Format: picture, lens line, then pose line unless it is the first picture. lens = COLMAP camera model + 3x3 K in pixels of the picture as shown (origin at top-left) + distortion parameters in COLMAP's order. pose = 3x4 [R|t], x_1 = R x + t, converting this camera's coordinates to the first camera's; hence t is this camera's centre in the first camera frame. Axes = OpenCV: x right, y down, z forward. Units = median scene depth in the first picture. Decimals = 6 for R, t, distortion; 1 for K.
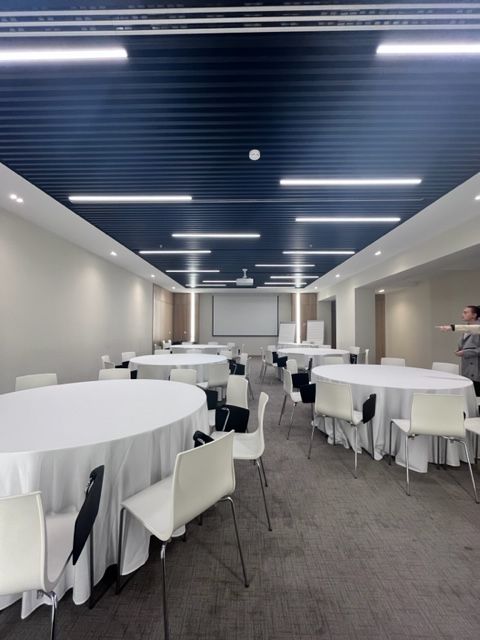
lens RADIAL K [[257.9, 0, 240.0], [0, 257.9, 320.0], [0, 0, 1]] dist [-0.007751, -0.000050]
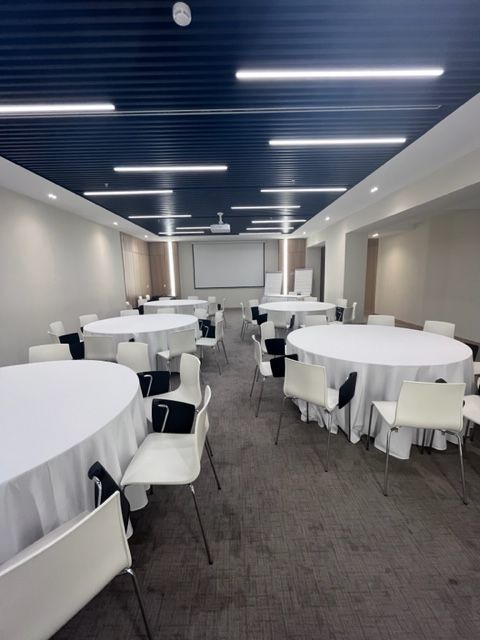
lens RADIAL K [[257.9, 0, 240.0], [0, 257.9, 320.0], [0, 0, 1]] dist [-0.007751, -0.000050]
pose [[0.999126, -0.031909, 0.026987, 0.098982], [0.025847, 0.979266, 0.200925, -0.036085], [-0.032838, -0.200052, 0.979235, 0.172137]]
